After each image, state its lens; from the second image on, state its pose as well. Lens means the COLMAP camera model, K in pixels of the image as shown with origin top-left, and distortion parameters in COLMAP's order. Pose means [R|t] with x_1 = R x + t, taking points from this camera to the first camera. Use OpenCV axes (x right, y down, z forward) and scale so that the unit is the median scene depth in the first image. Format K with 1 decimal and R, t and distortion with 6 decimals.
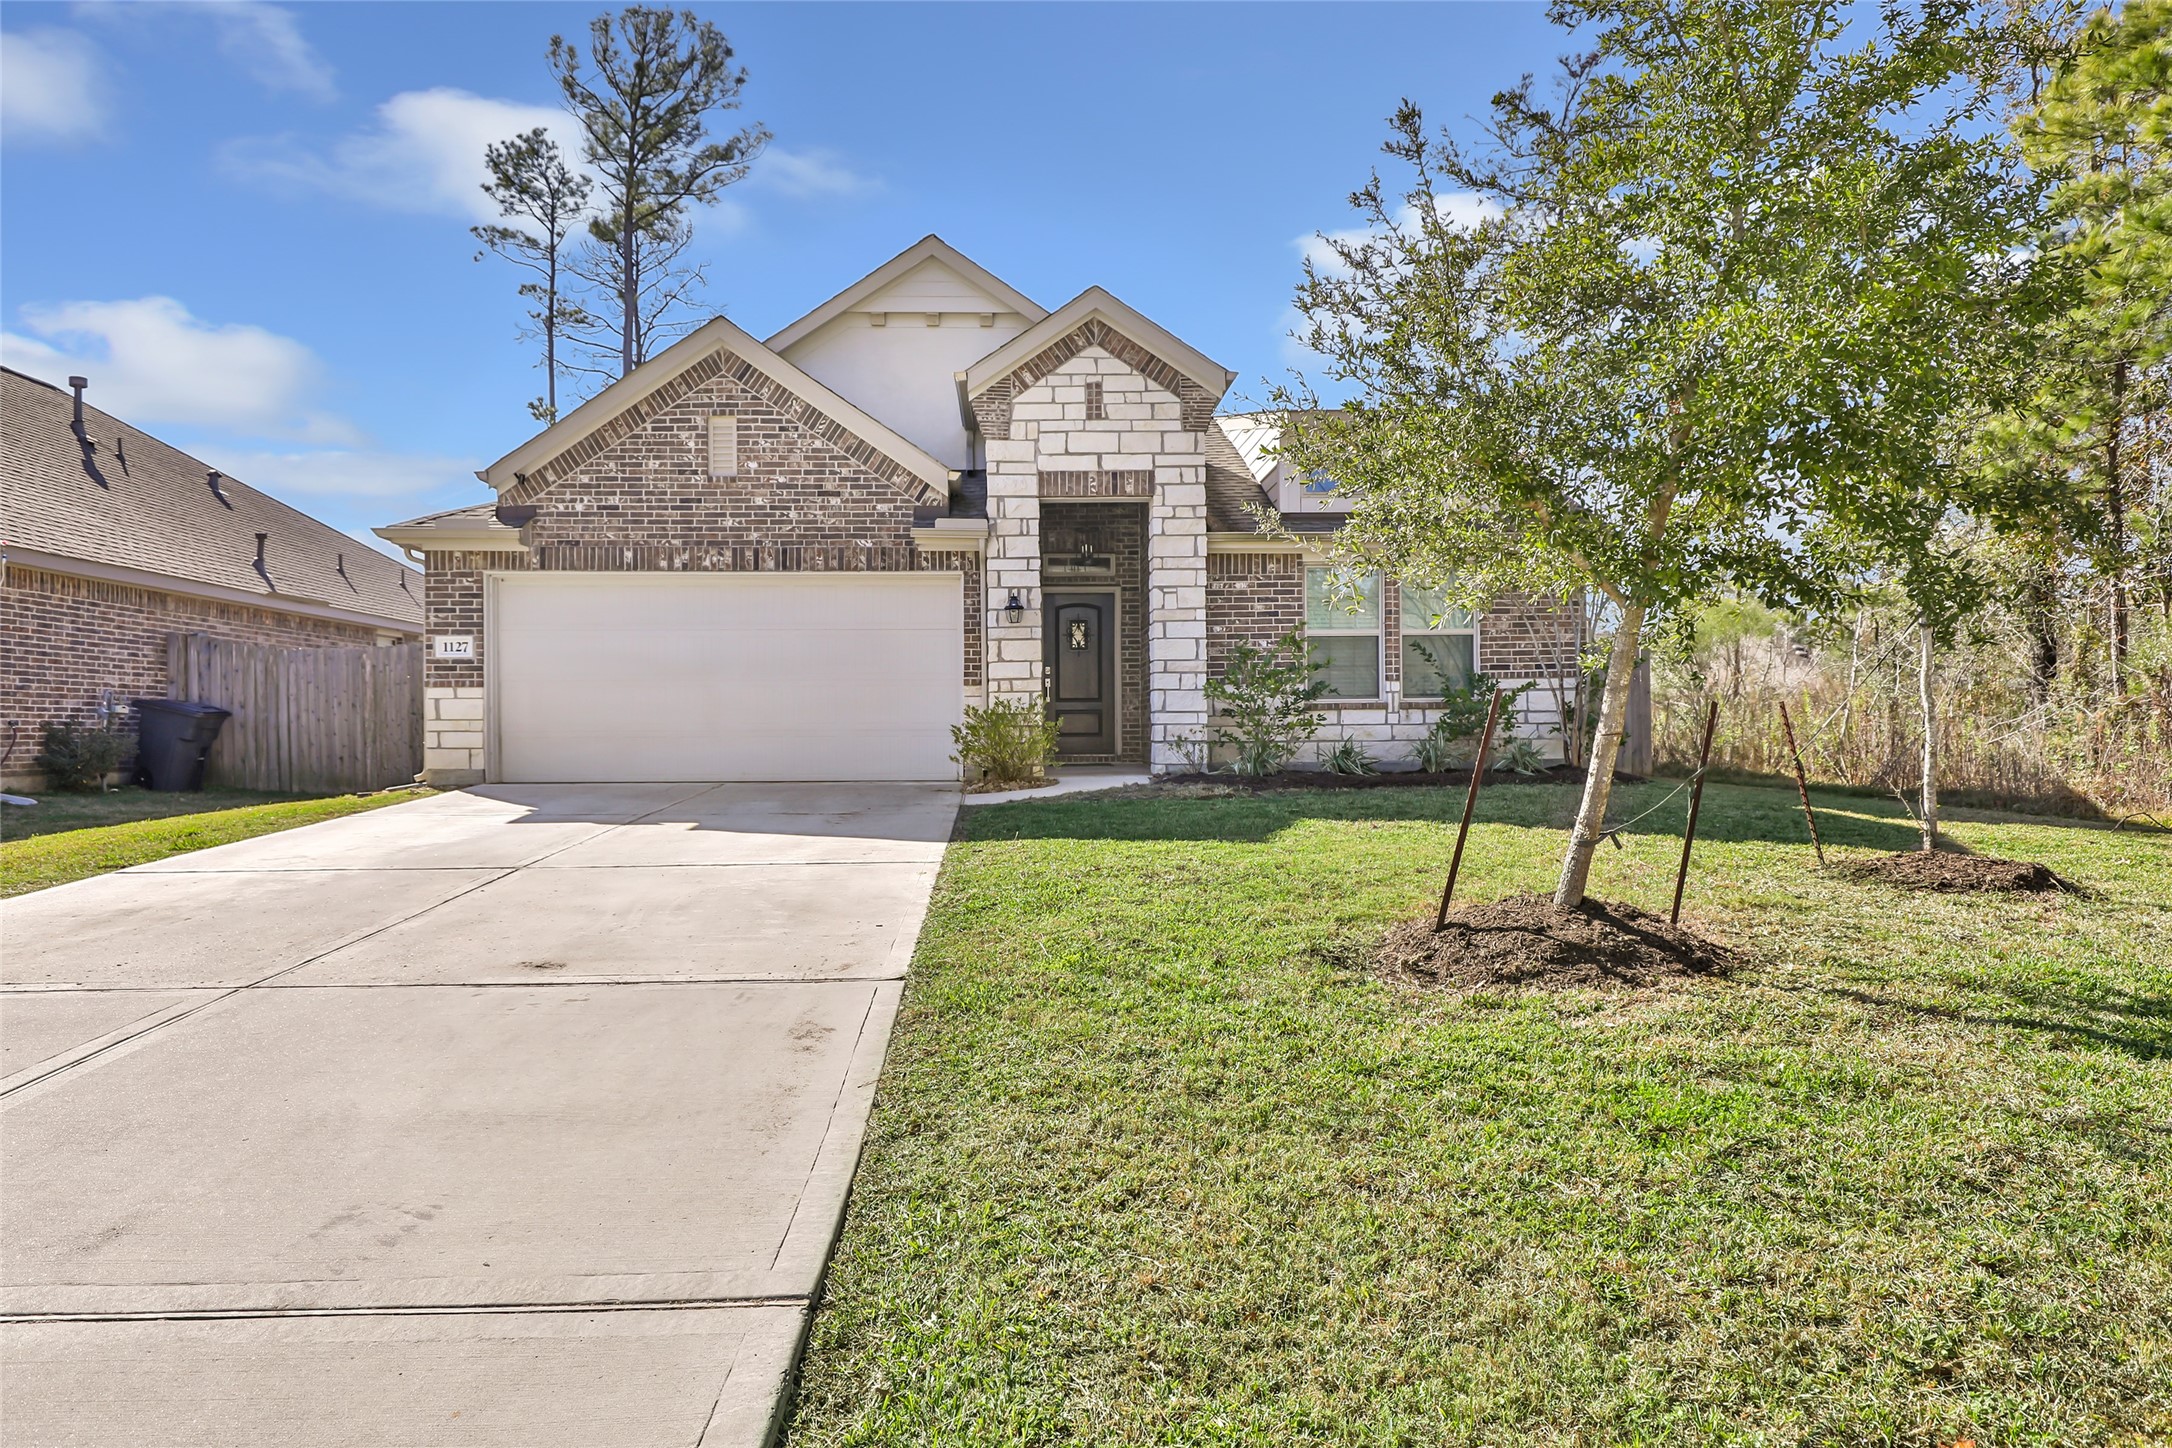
lens RADIAL K [[1214.8, 0, 987.0], [0, 1214.8, 714.1], [0, 0, 1]] dist [-0.002043, -0.000206]
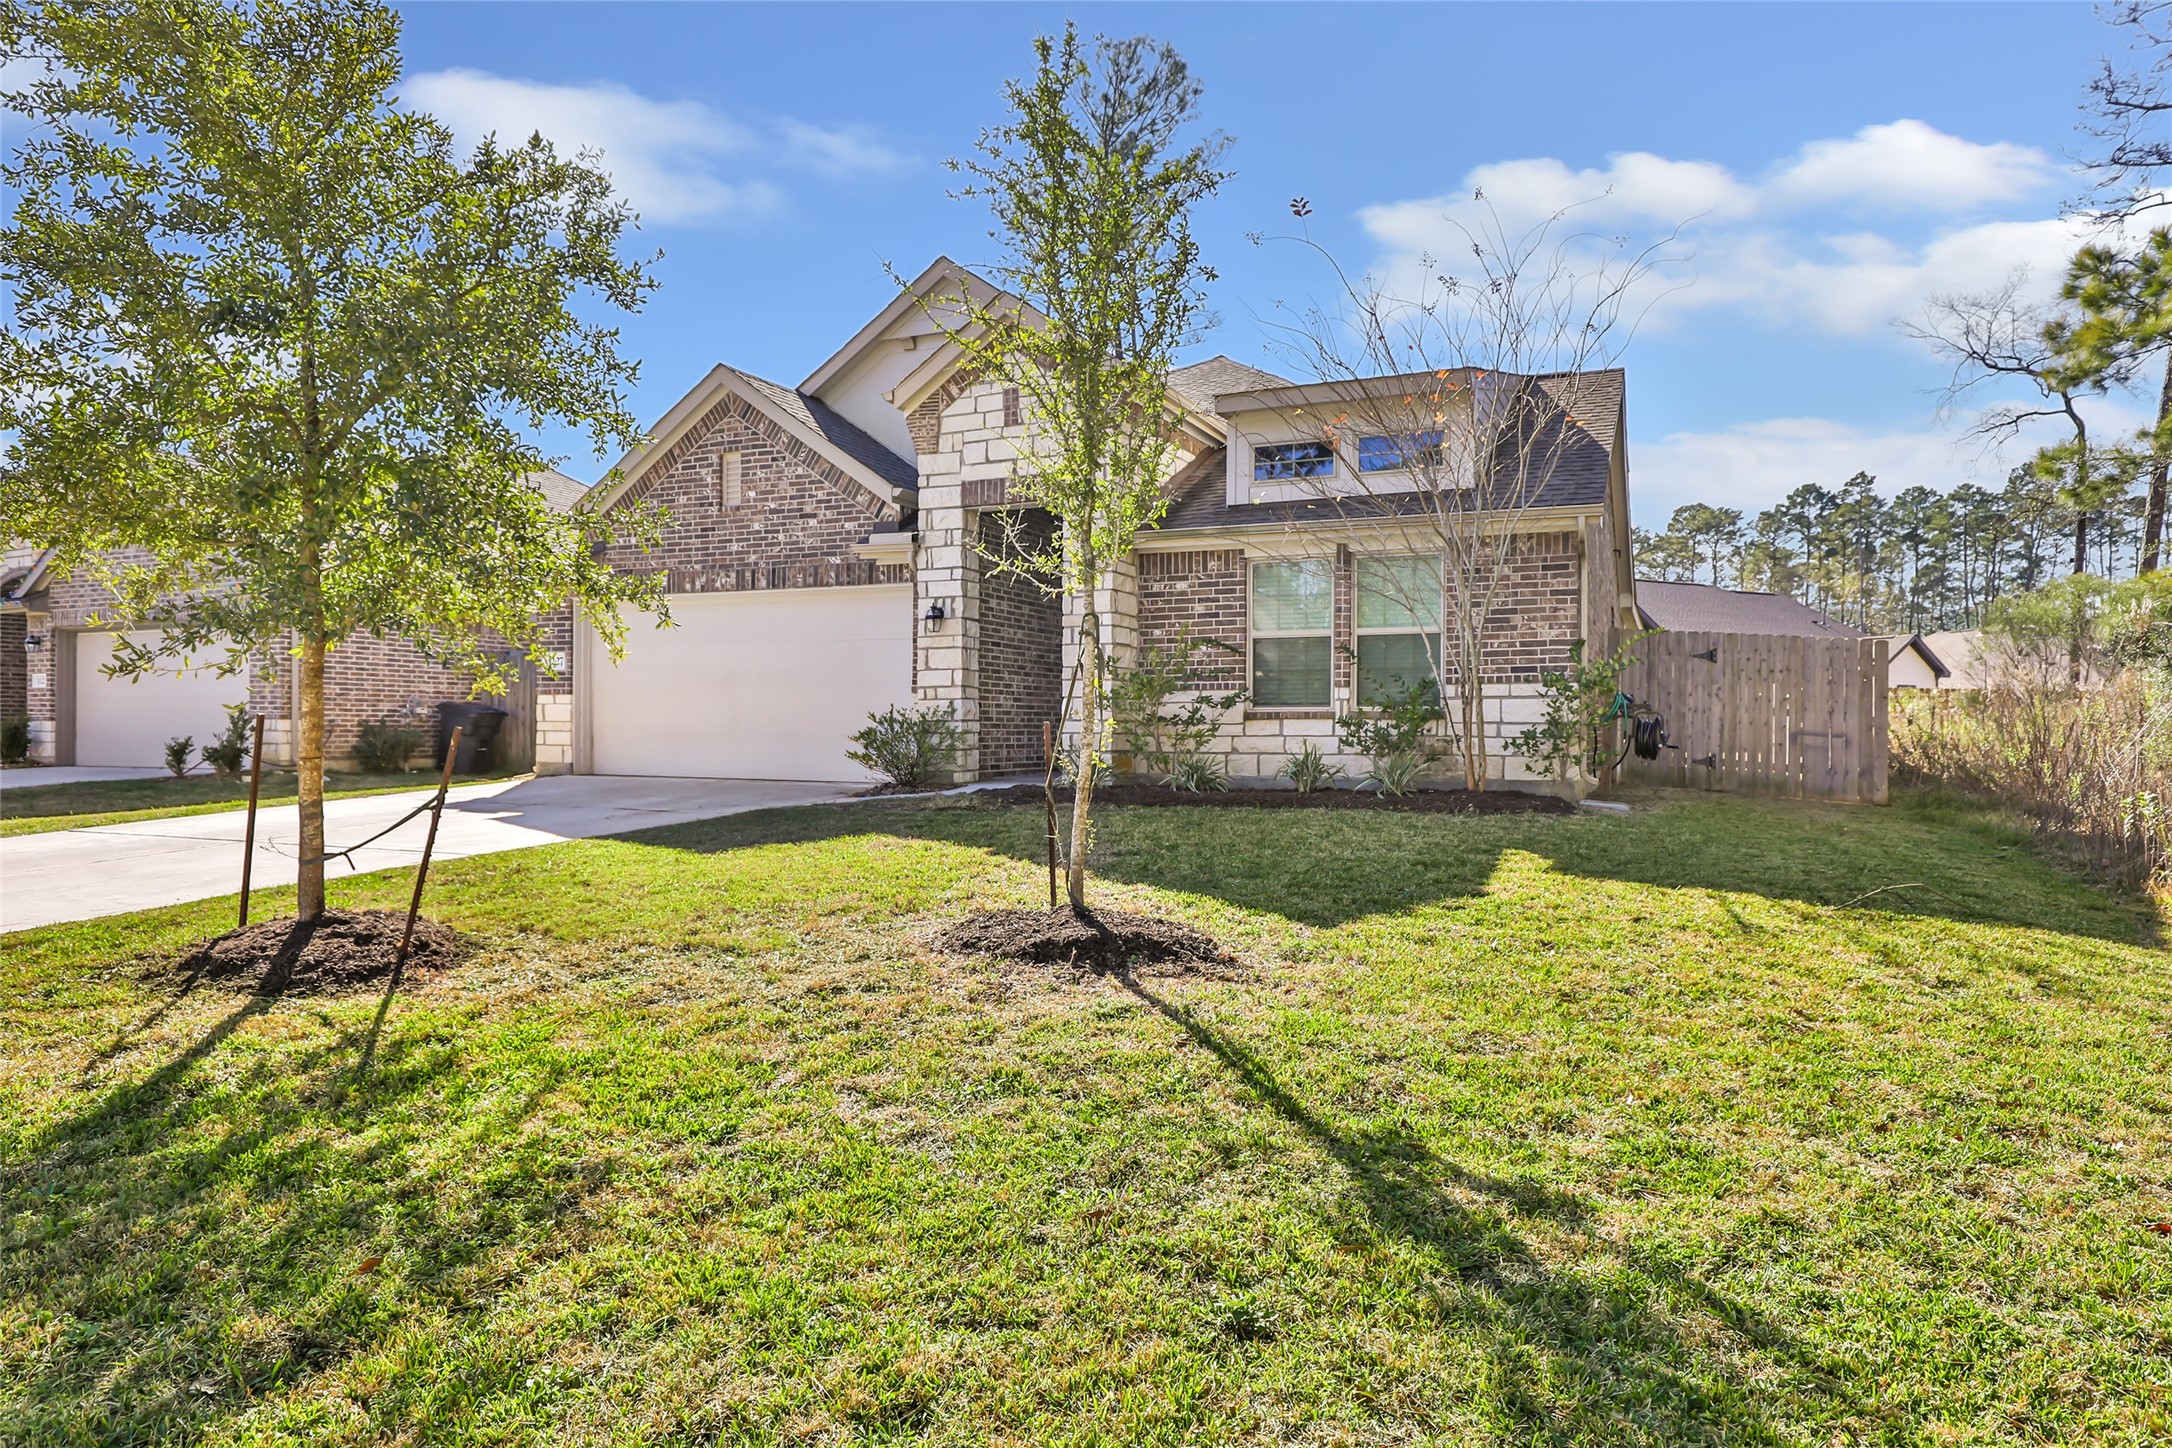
lens RADIAL K [[1207.2, 0, 1038.6], [0, 1207.2, 717.7], [0, 0, 1]] dist [-0.001740, -0.000141]
pose [[0.908894, 0.007655, -0.416957, 0.506284], [-0.005211, 0.999962, 0.006998, -0.010139], [0.416995, -0.004187, 0.908899, 0.106855]]
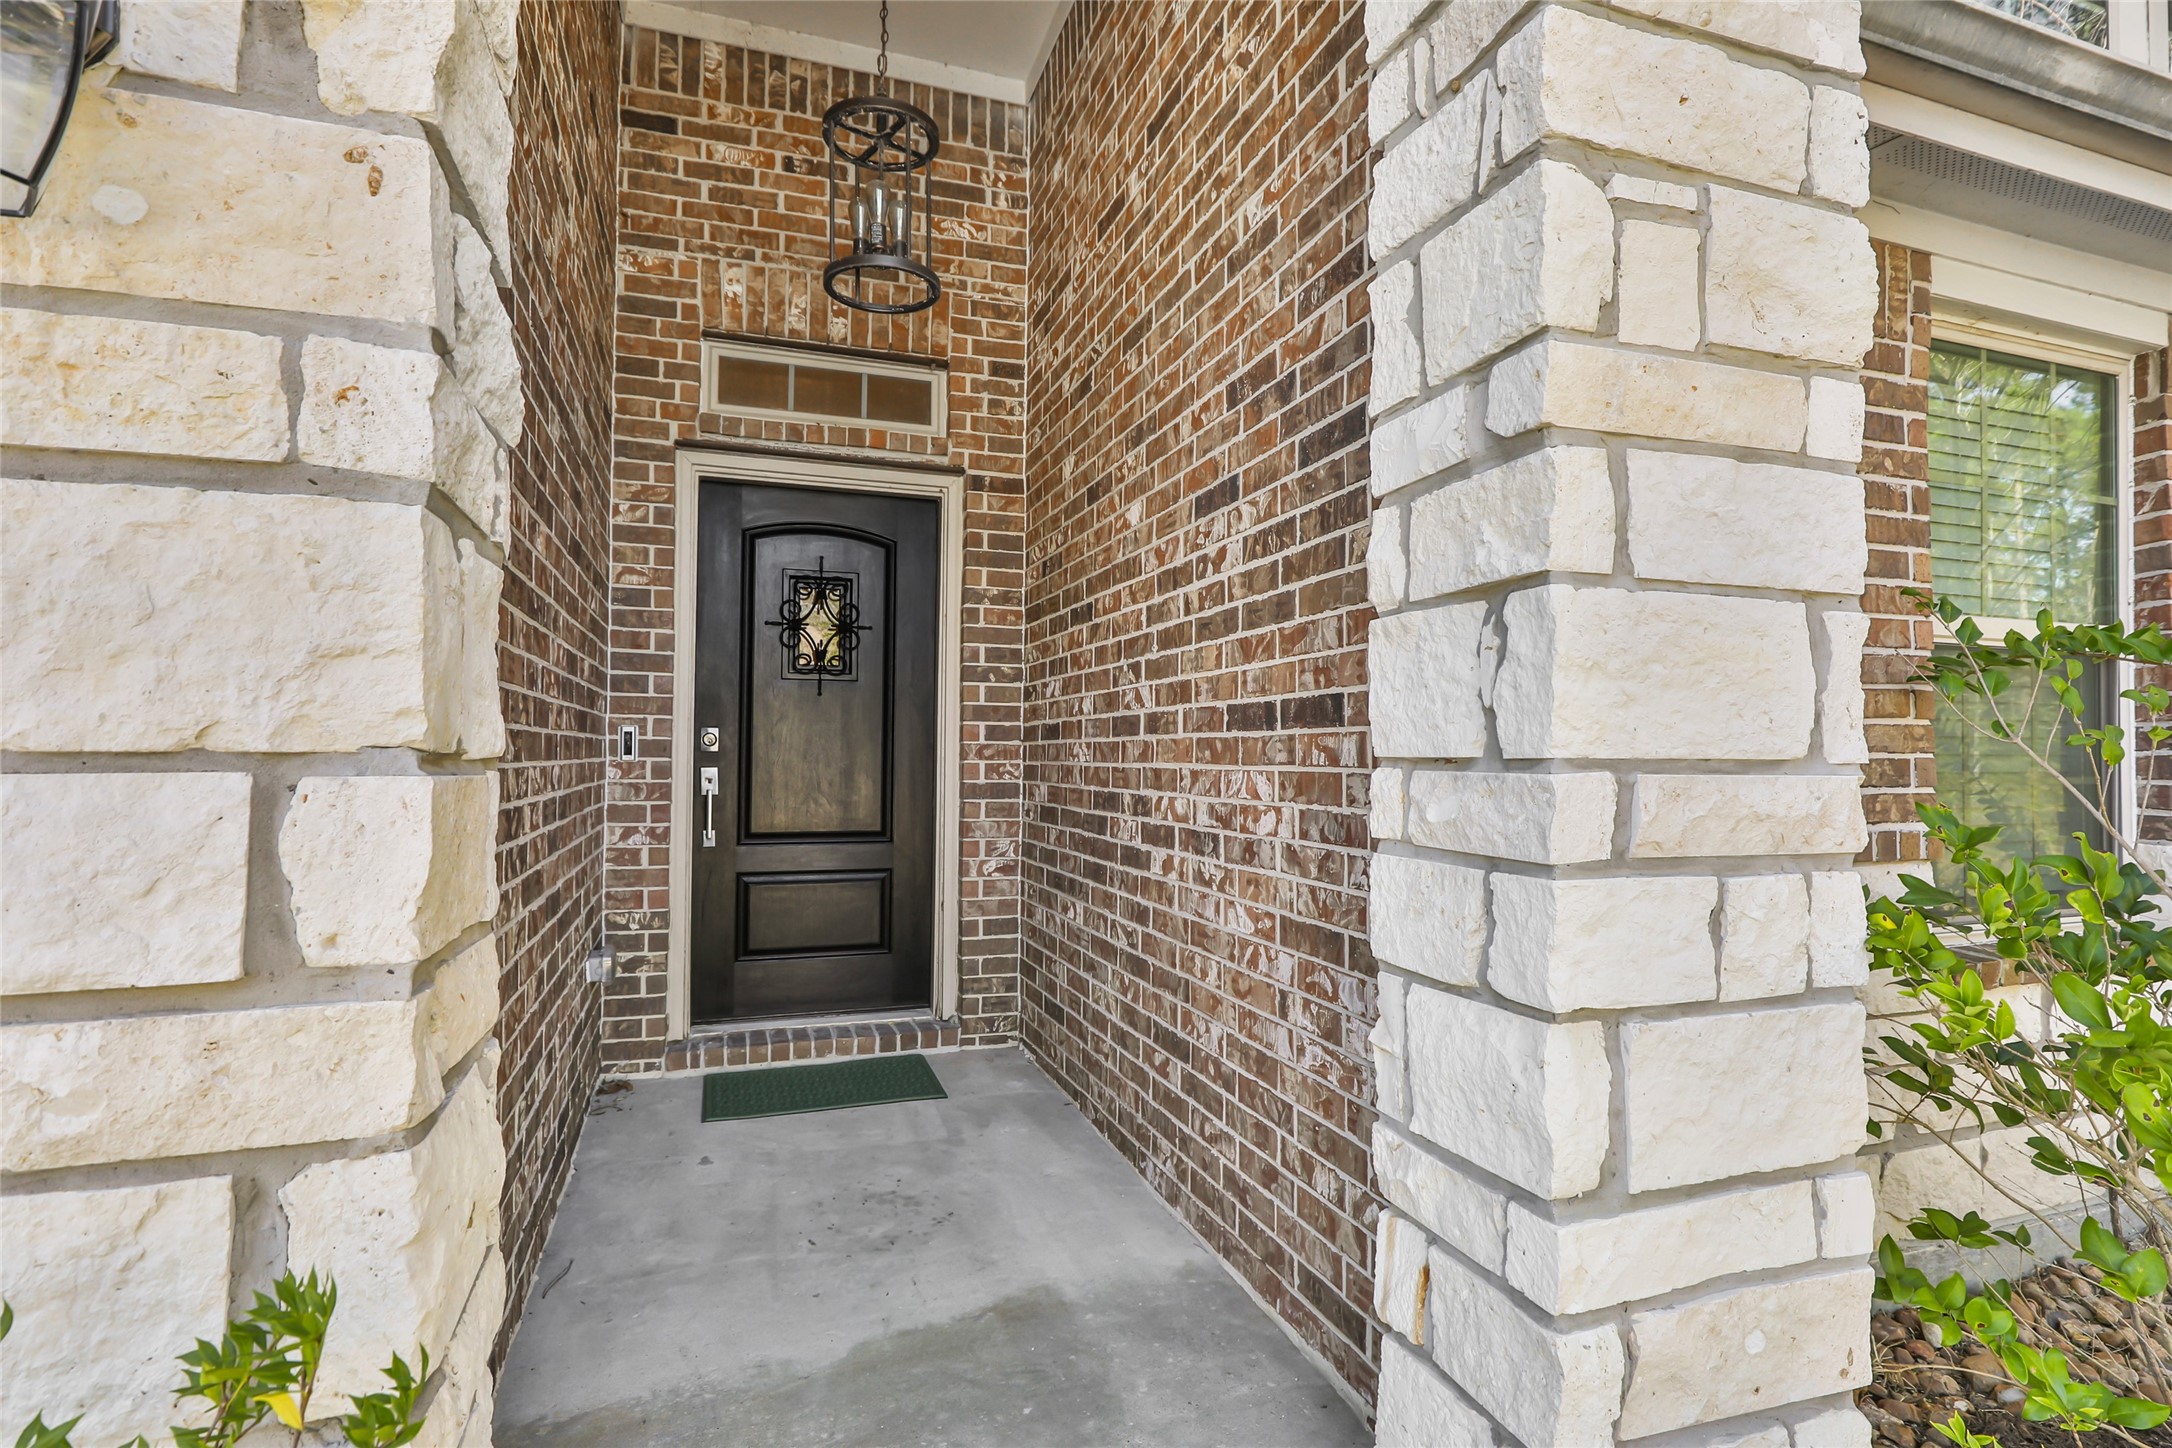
lens RADIAL K [[1004.2, 0, 1060.5], [0, 1004.2, 727.9], [0, 0, 1]] dist [0.000373, 0.000023]
pose [[0.943675, 0.019858, 0.330277, 0.059524], [-0.016119, 0.999771, -0.014055, -0.044231], [-0.330480, 0.007939, 0.943779, 0.892242]]
